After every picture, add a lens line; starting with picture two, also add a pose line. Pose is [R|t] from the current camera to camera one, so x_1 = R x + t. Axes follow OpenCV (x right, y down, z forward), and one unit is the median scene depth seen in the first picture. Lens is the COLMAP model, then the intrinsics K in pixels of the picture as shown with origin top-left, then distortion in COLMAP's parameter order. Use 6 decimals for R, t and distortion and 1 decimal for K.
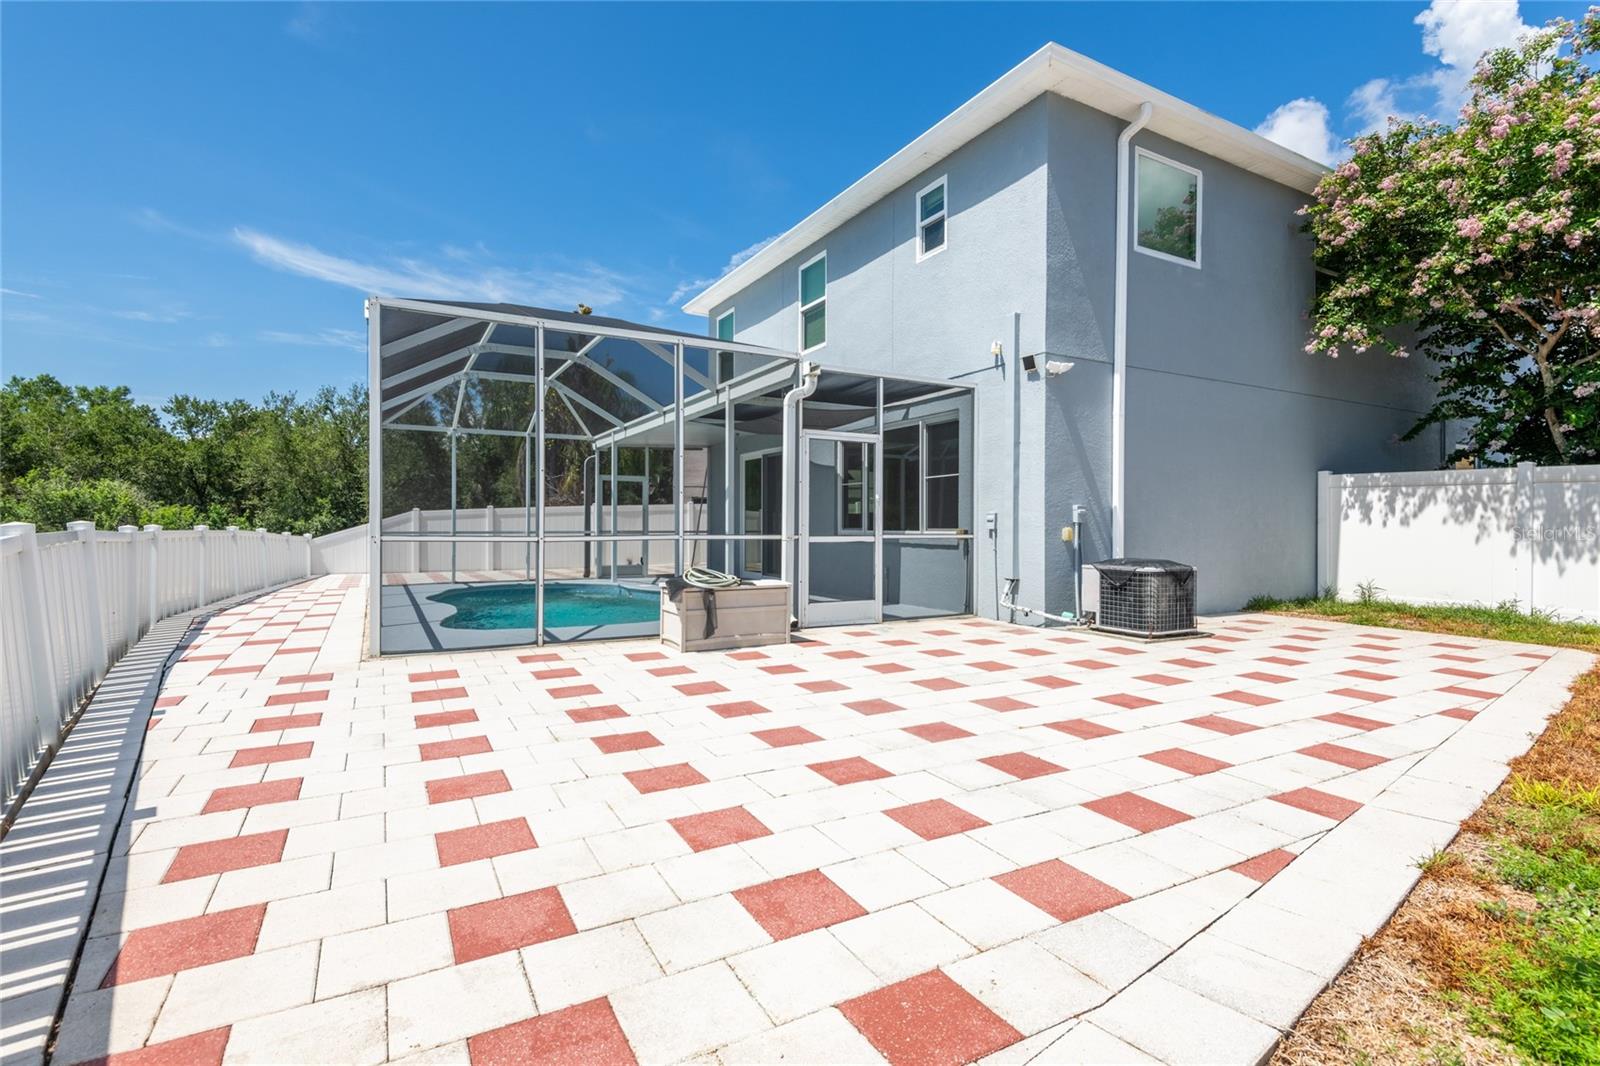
lens RADIAL K [[743.1, 0, 795.5], [0, 743.1, 528.9], [0, 0, 1]] dist [0.002424, -0.000073]
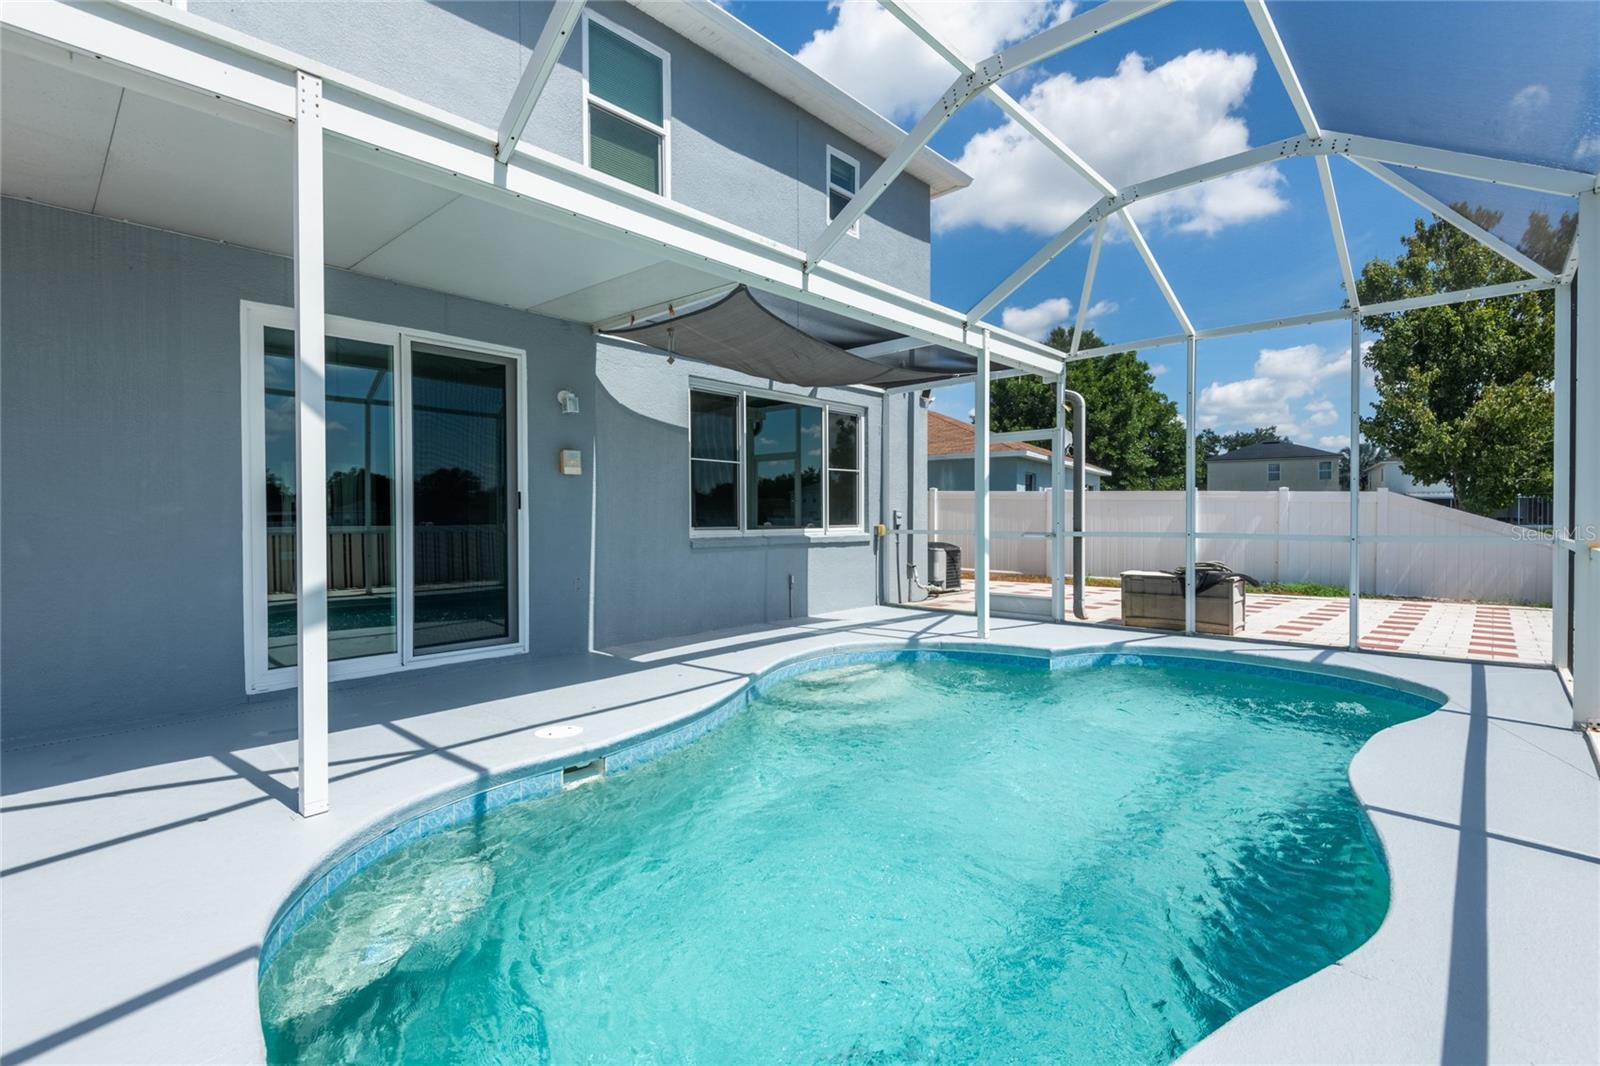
lens RADIAL K [[743.1, 0, 796.6], [0, 743.1, 533.1], [0, 0, 1]] dist [0.002424, -0.000073]
pose [[-0.300414, -0.026216, 0.953449, -0.460754], [0.006432, 0.999544, 0.029511, -0.012258], [-0.953787, 0.014998, -0.300108, 0.887476]]
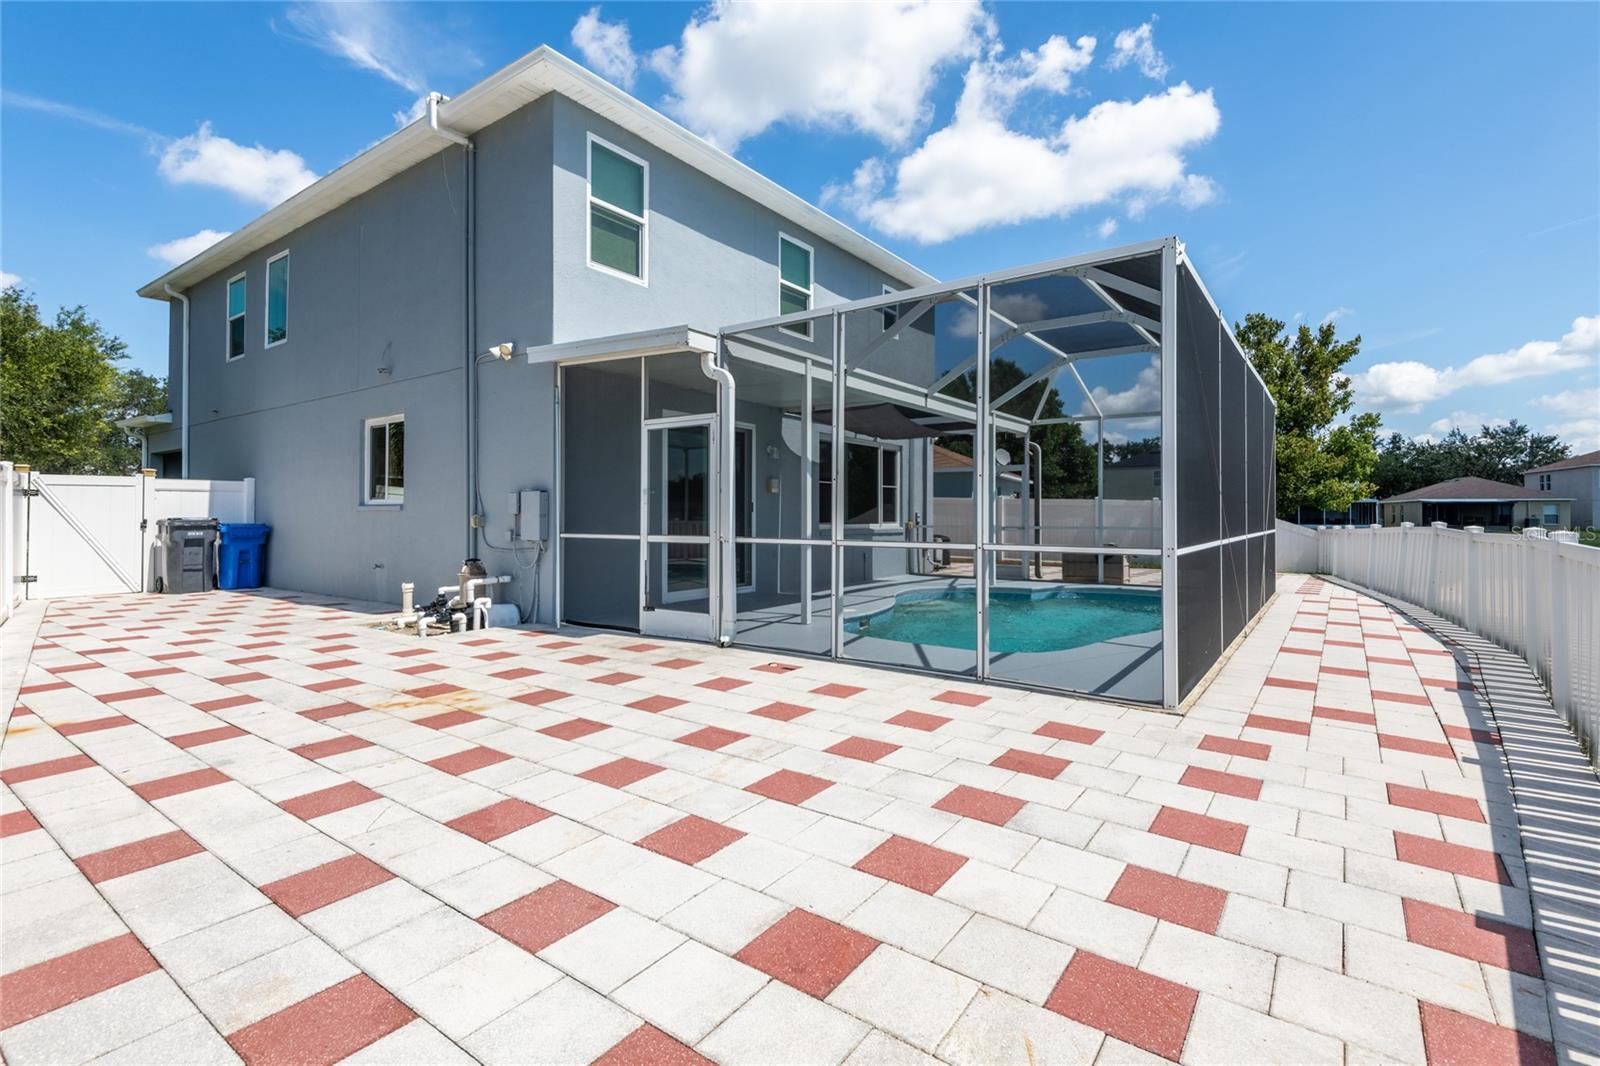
lens RADIAL K [[743.1, 0, 800.9], [0, 743.1, 519.2], [0, 0, 1]] dist [0.002424, -0.000073]
pose [[-0.411346, -0.010084, 0.911424, -0.724956], [0.002455, 0.999923, 0.012171, -0.016331], [-0.911476, 0.007244, -0.411289, 1.176581]]
